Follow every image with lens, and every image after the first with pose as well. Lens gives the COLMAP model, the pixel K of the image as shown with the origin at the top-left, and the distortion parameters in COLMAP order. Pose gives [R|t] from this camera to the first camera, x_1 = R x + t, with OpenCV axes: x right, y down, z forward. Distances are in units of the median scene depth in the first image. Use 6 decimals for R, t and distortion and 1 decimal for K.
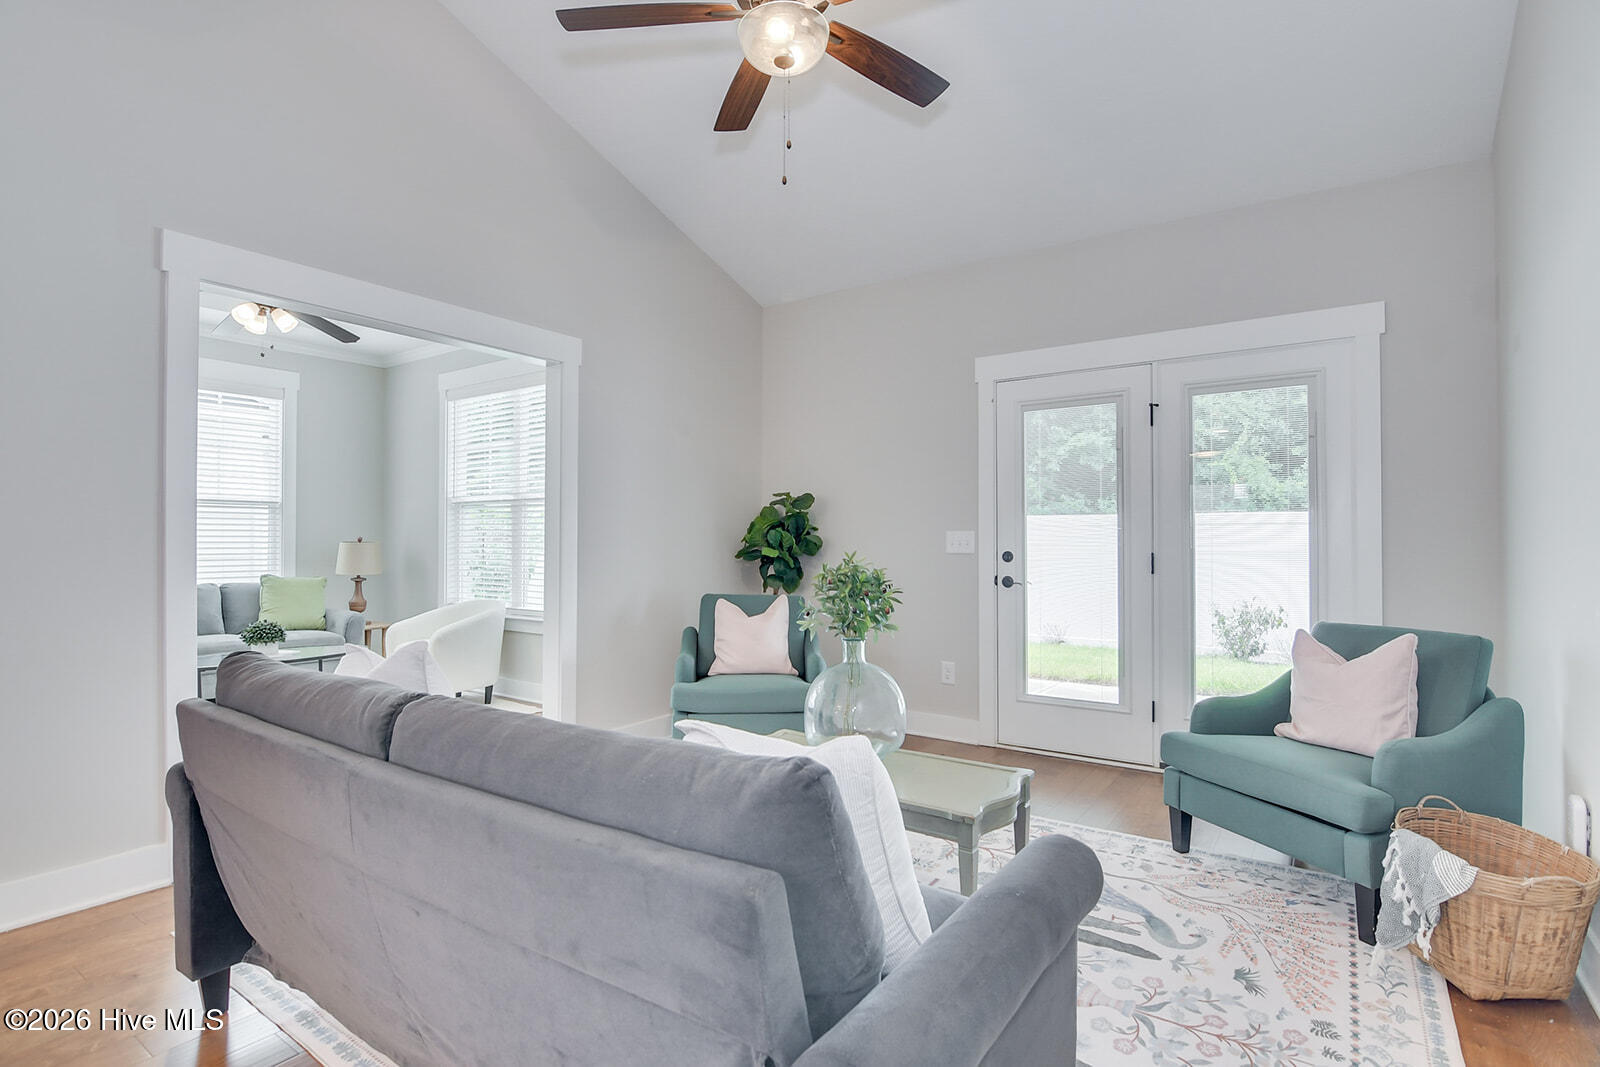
lens RADIAL K [[786.0, 0, 795.3], [0, 786.0, 533.5], [0, 0, 1]] dist [-0.014575, -0.001105]
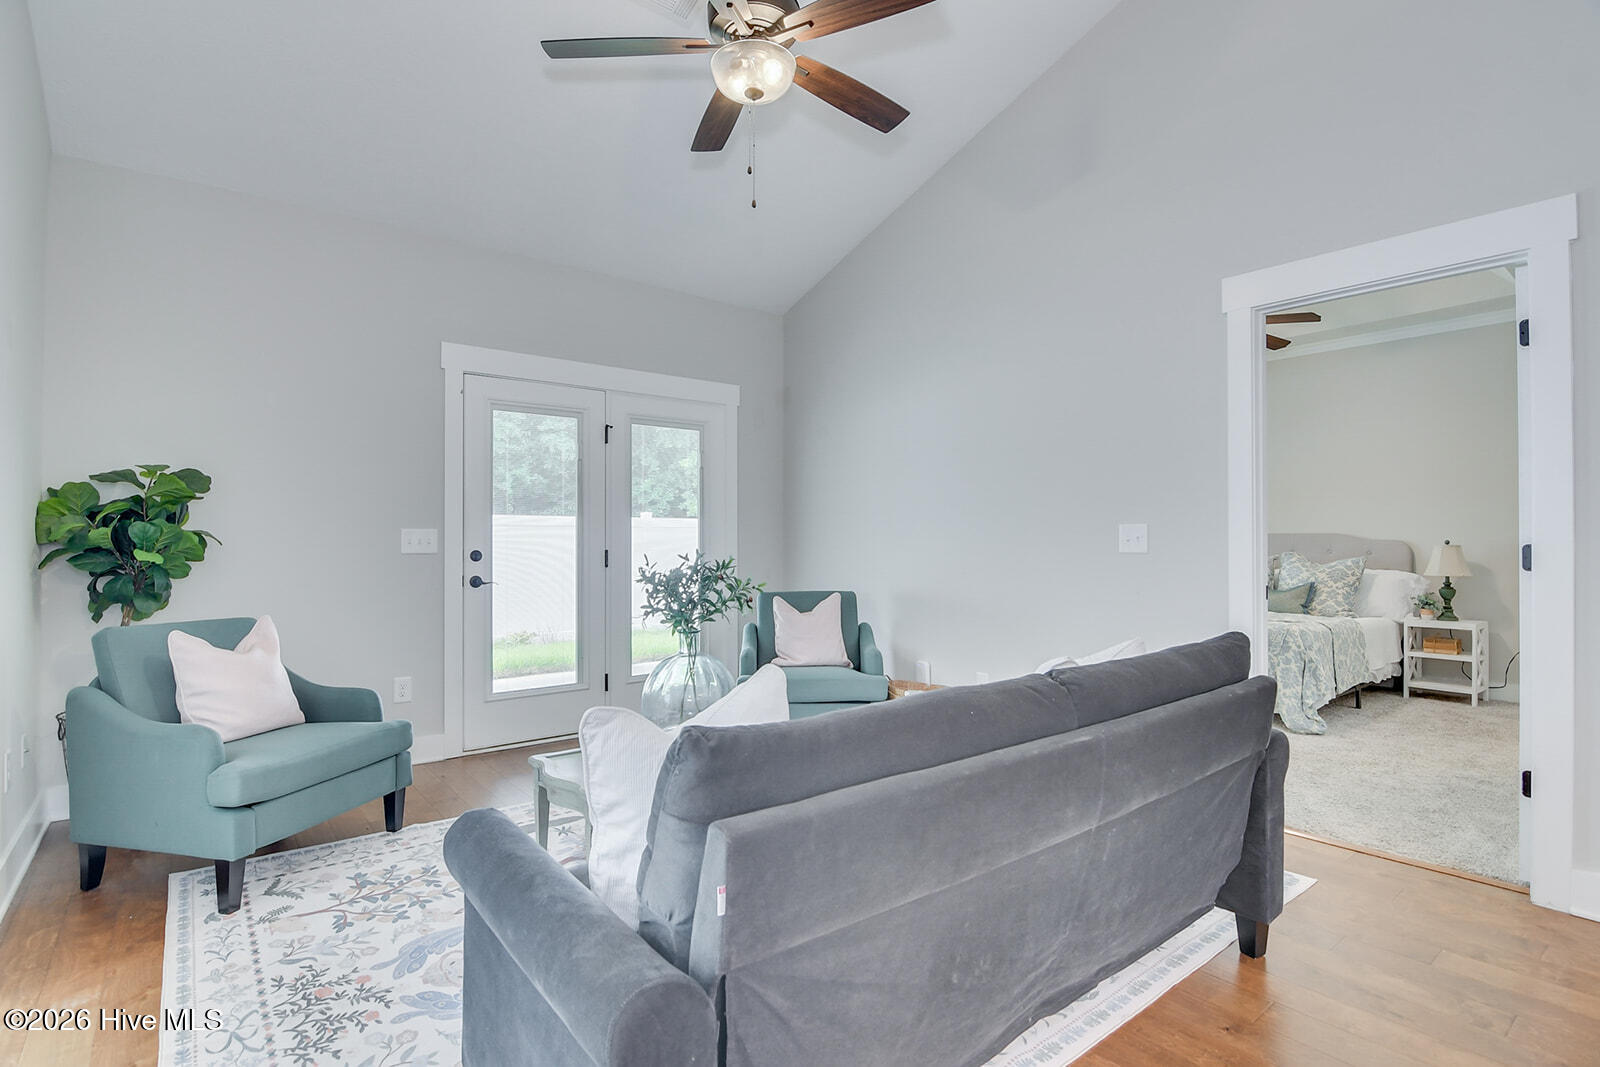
lens RADIAL K [[777.1, 0, 800.0], [0, 777.1, 533.5], [0, 0, 1]] dist [-0.024480, -0.000740]
pose [[0.284627, 0.010754, 0.958578, -0.645576], [-0.010233, 0.999914, -0.008179, 0.006375], [-0.958584, -0.007481, 0.284713, 0.417525]]
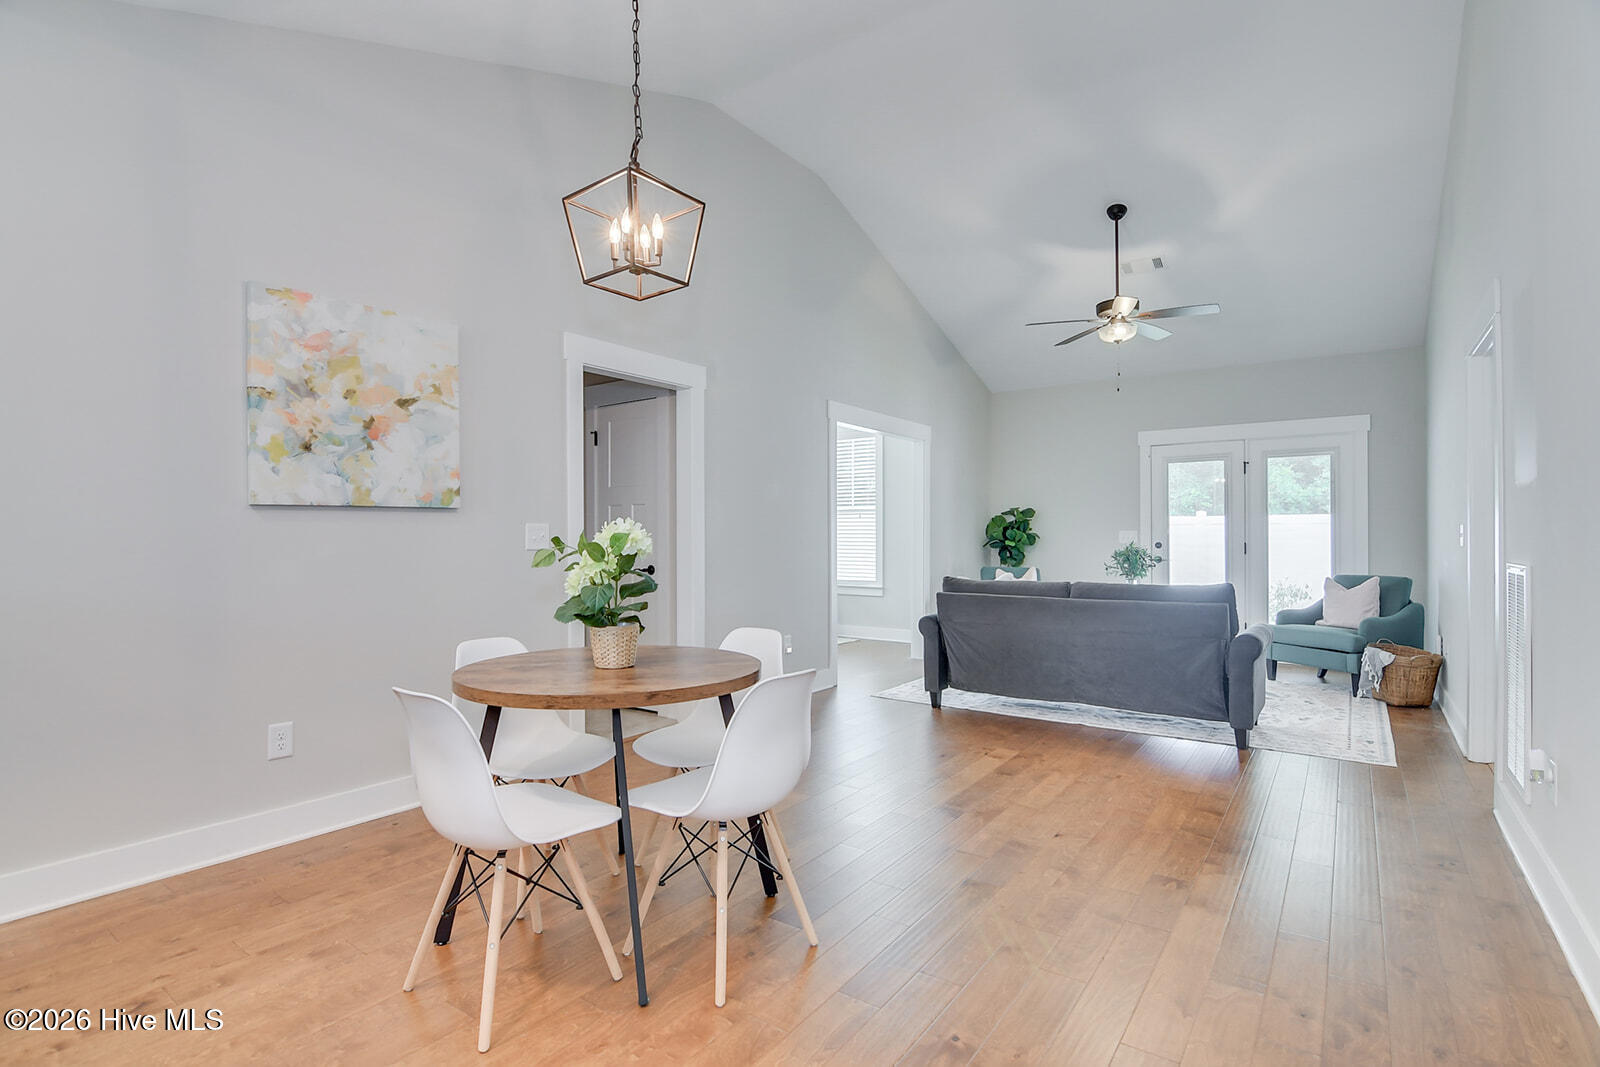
lens RADIAL K [[786.0, 0, 795.3], [0, 786.0, 533.5], [0, 0, 1]] dist [-0.014575, -0.001105]
pose [[0.999895, -0.001268, -0.014415, -0.633619], [0.001309, 0.999995, 0.002853, -0.003530], [0.014411, -0.002872, 0.999892, -0.941414]]
